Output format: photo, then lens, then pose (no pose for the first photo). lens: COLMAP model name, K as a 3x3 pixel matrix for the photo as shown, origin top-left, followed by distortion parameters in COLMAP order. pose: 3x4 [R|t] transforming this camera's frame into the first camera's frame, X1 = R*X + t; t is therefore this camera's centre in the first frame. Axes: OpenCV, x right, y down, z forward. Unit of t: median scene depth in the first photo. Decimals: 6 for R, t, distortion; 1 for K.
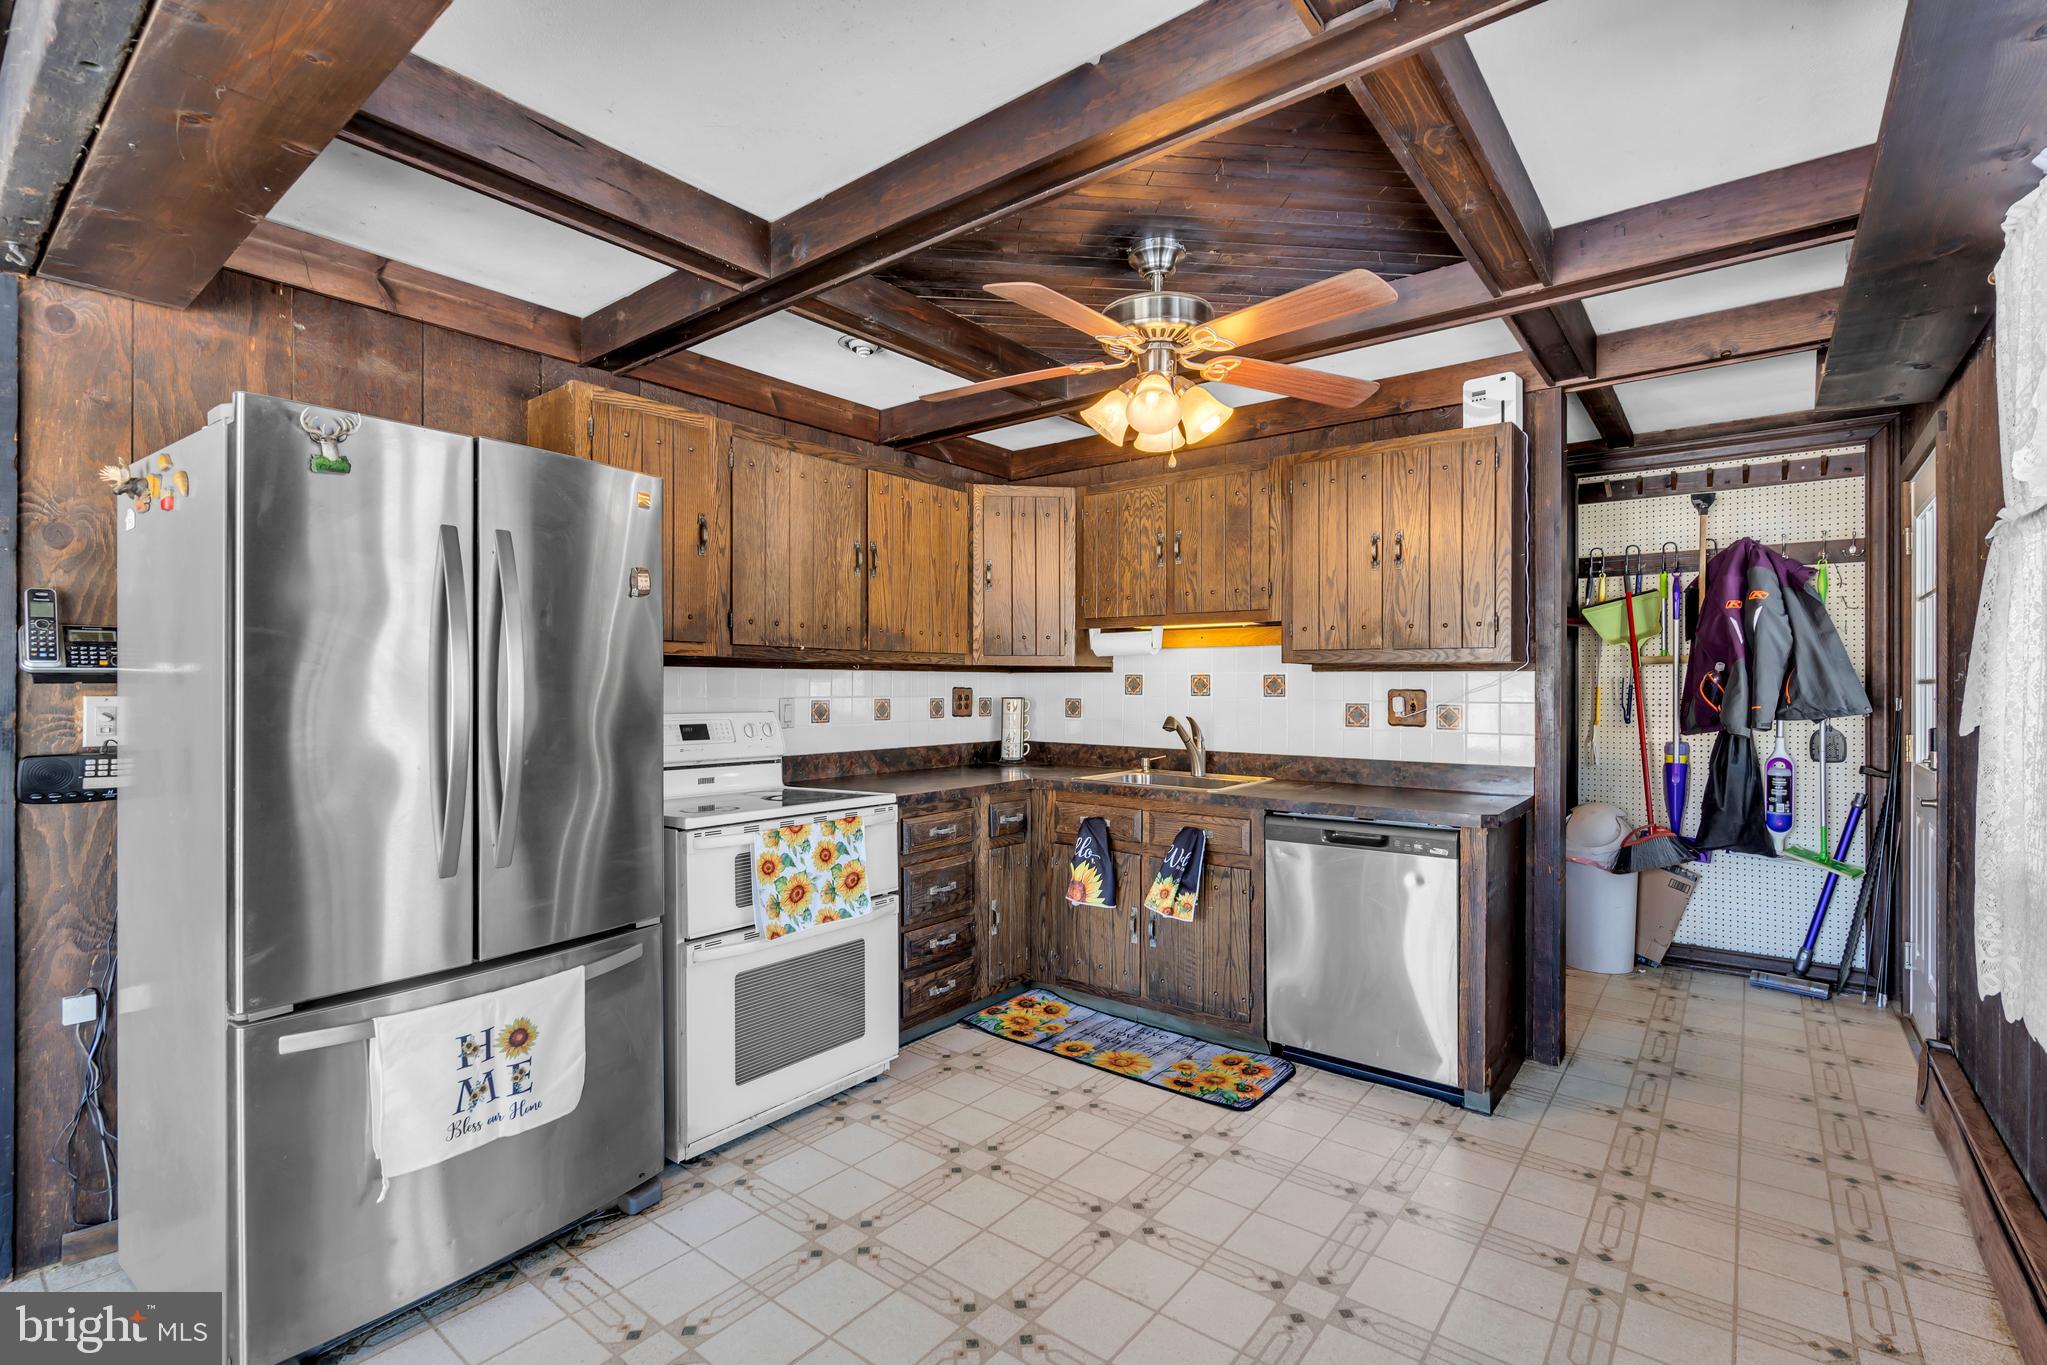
lens RADIAL K [[945.6, 0, 1031.6], [0, 945.6, 681.0], [0, 0, 1]] dist [-0.007398, 0.005579]
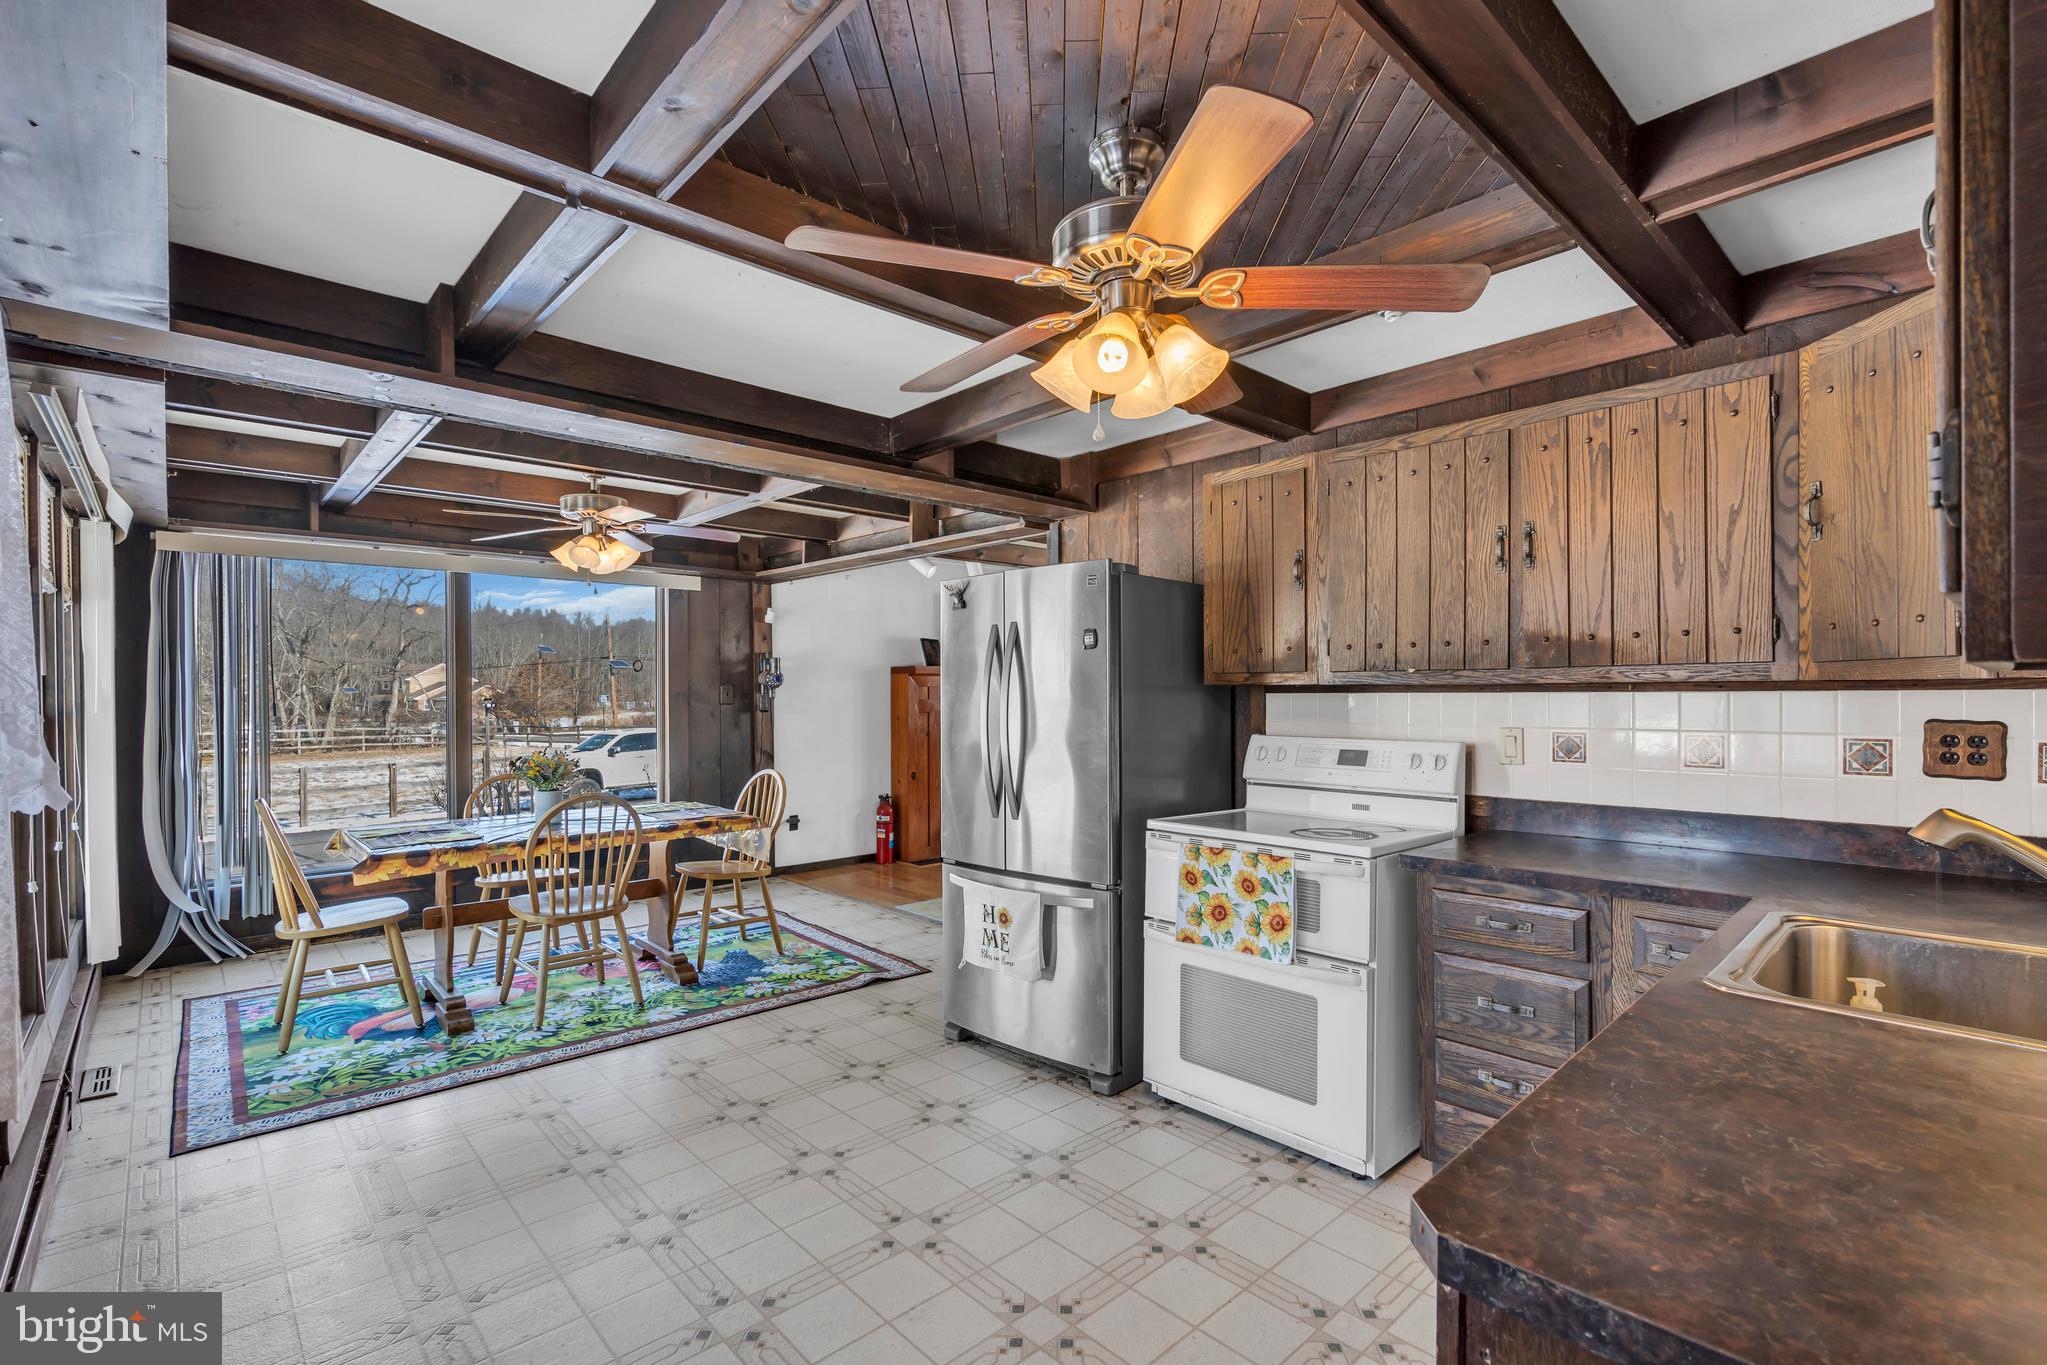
lens RADIAL K [[945.6, 0, 1006.4], [0, 945.6, 696.1], [0, 0, 1]] dist [-0.007398, 0.005579]
pose [[-0.184841, -0.001738, -0.982767, 0.783537], [0.008332, 0.999960, -0.003336, -0.013594], [0.982733, -0.008805, -0.184819, 0.908755]]
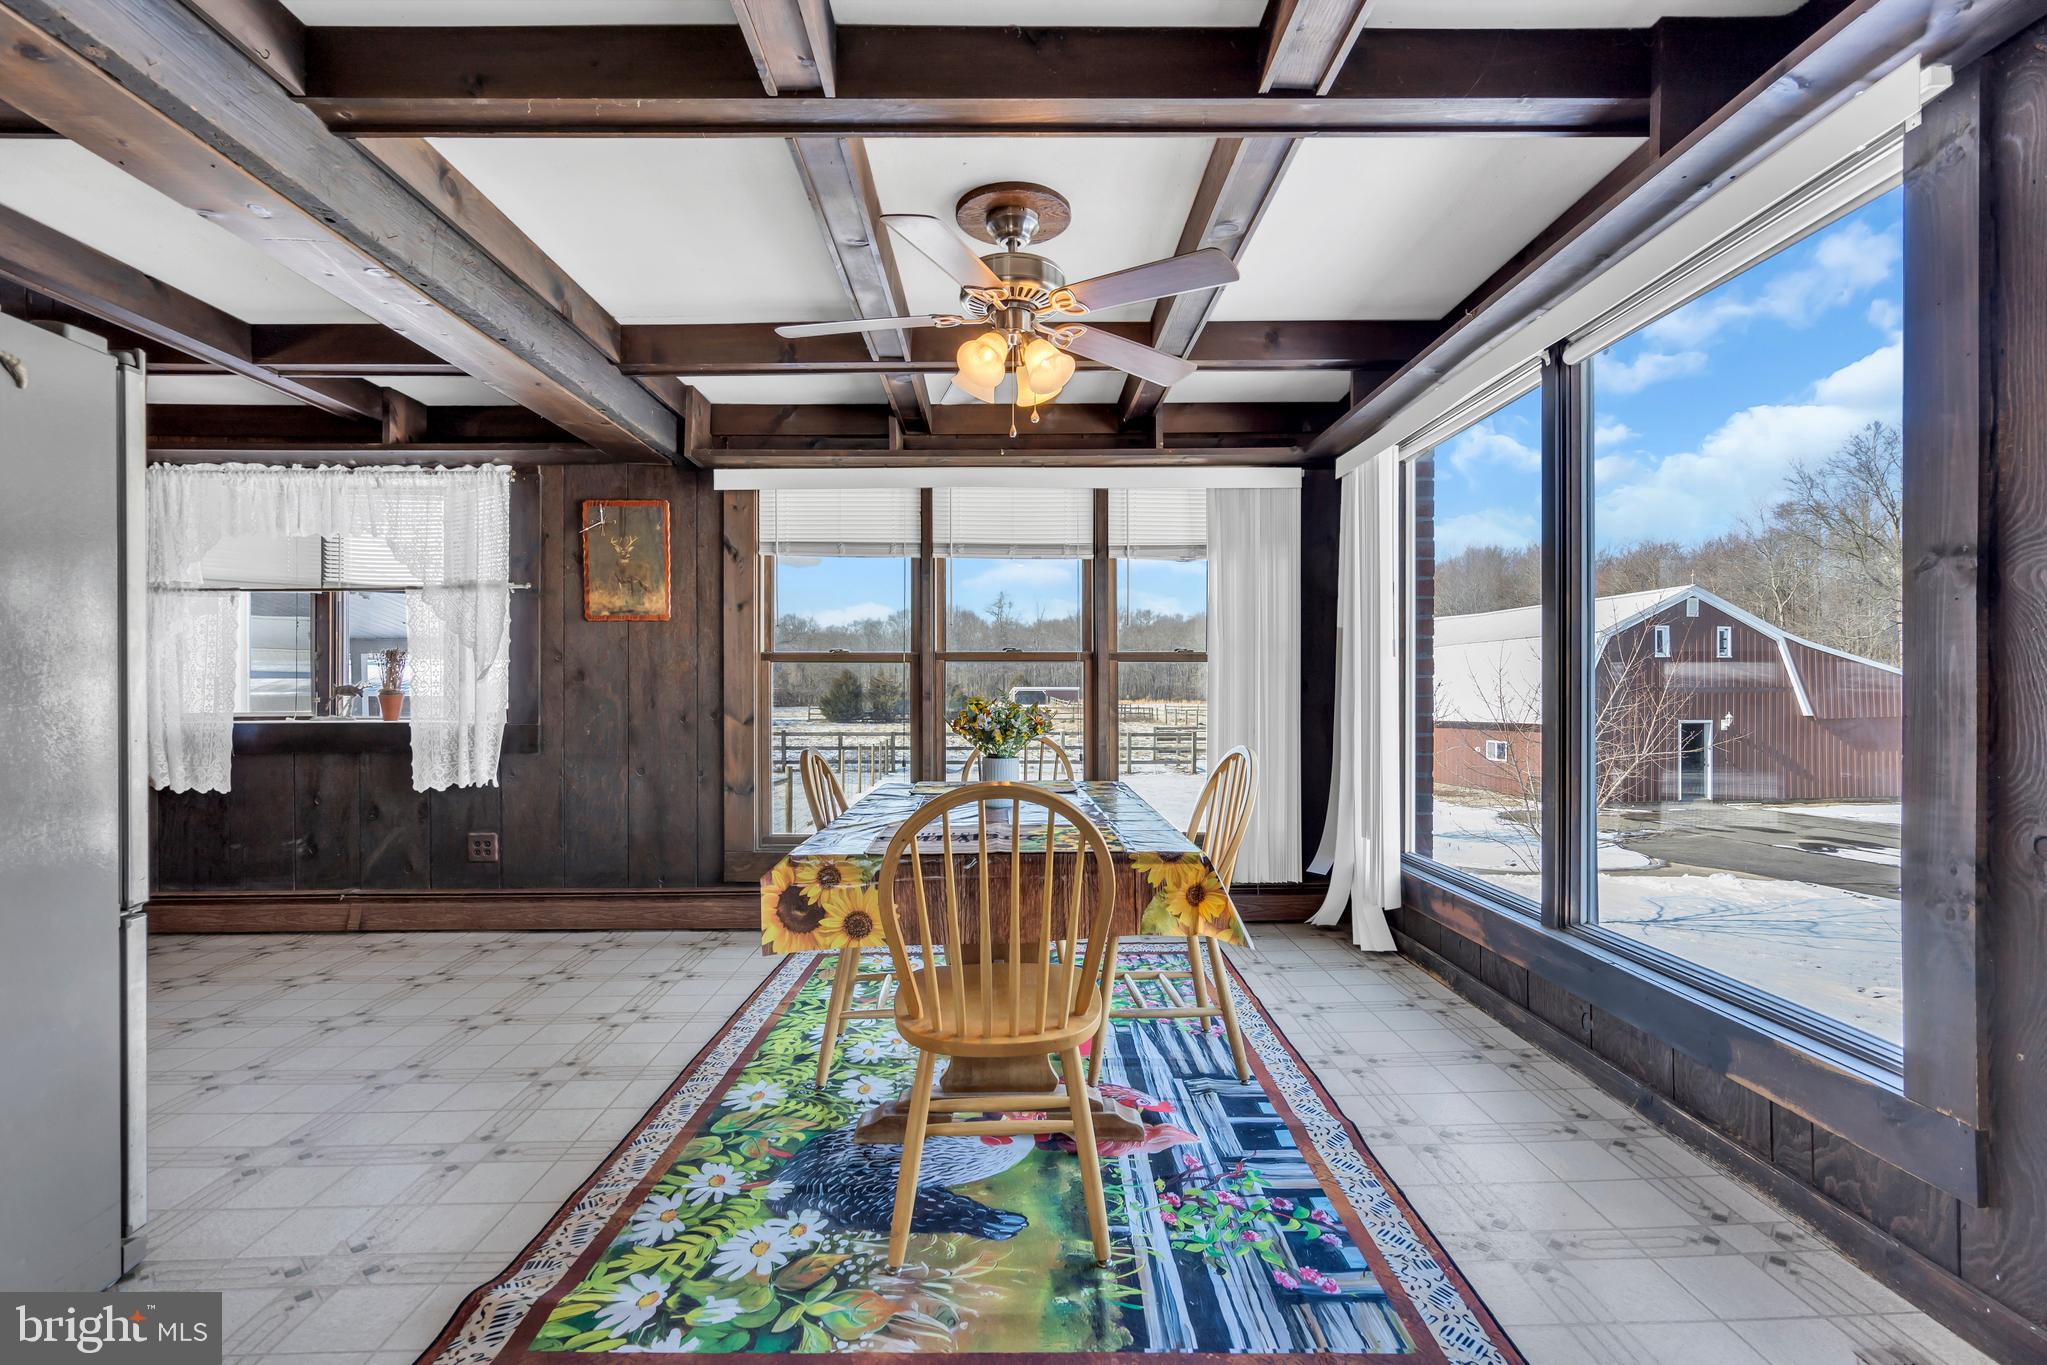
lens RADIAL K [[945.6, 0, 1015.9], [0, 945.6, 695.0], [0, 0, 1]] dist [-0.007398, 0.005579]
pose [[-0.617030, -0.005119, 0.786923, -1.395345], [-0.001441, 0.999985, 0.005375, 0.057436], [-0.786939, 0.002182, -0.617027, 0.504315]]
